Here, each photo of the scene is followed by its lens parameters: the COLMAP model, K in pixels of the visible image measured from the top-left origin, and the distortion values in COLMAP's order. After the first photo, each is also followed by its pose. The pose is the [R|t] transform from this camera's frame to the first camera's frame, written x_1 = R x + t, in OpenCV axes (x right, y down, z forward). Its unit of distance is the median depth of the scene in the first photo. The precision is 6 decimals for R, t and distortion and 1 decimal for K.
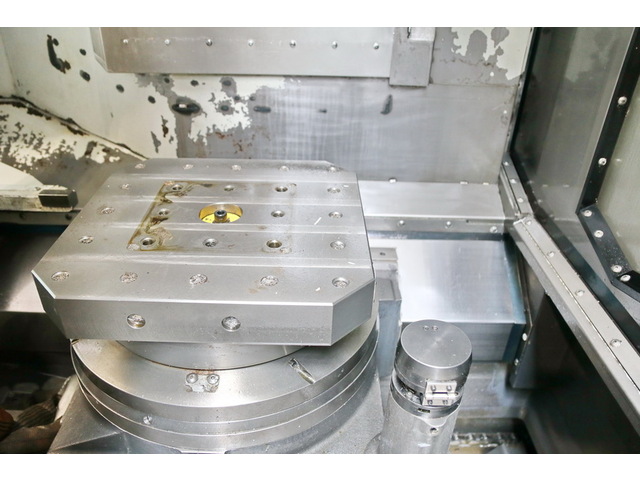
lens RADIAL K [[504.9, 0, 318.5], [0, 504.9, 253.9], [0, 0, 1]] dist [-0.132257, 0.117923]
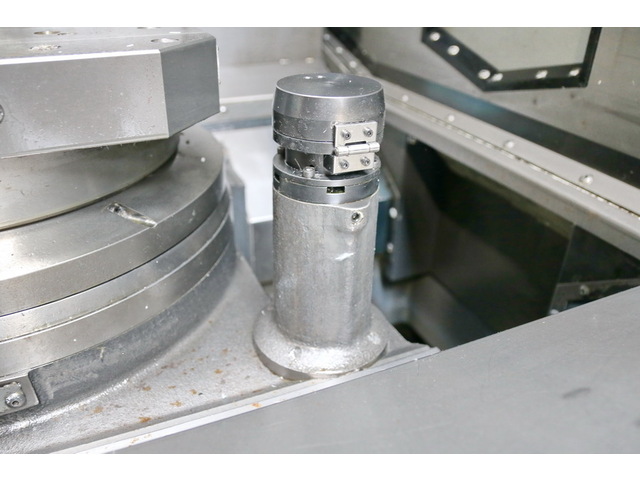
lens RADIAL K [[533.7, 0, 319.1], [0, 533.7, 262.2], [0, 0, 1]] dist [-0.002632, -0.000336]
pose [[0.914289, -0.205513, 0.349056, -0.041010], [0.211660, 0.977120, 0.020893, 0.209802], [-0.345363, 0.054779, 0.936869, 0.185423]]
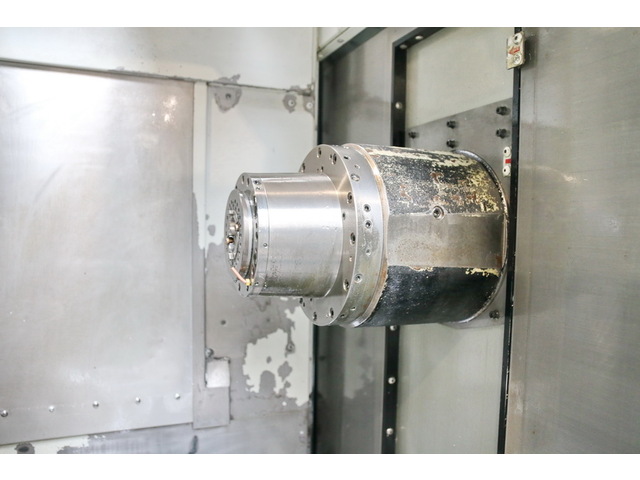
lens RADIAL K [[504.9, 0, 318.5], [0, 504.9, 253.9], [0, 0, 1]] dist [-0.132257, 0.117923]
pose [[0.929473, -0.032564, 0.367450, 0.013823], [0.202258, 0.878012, -0.433805, -0.152152], [-0.308499, 0.477530, 0.822675, -0.136918]]
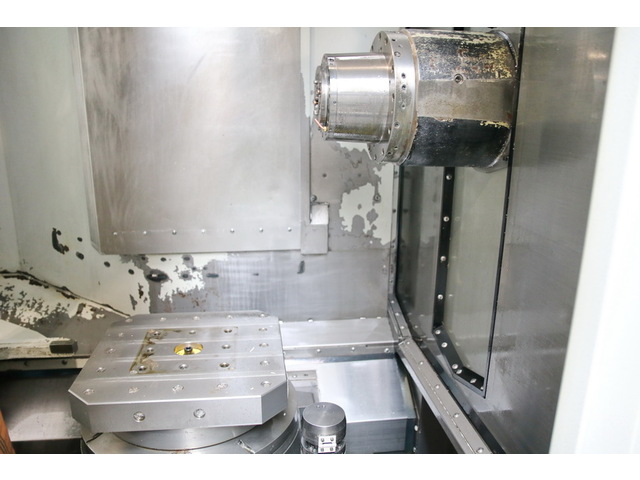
lens RADIAL K [[504.9, 0, 318.5], [0, 504.9, 253.9], [0, 0, 1]] dist [-0.132257, 0.117923]
pose [[0.992804, -0.052945, 0.107411, 0.035570], [0.080826, 0.958095, -0.274812, 0.065027], [-0.088360, 0.281517, 0.955479, -0.400248]]
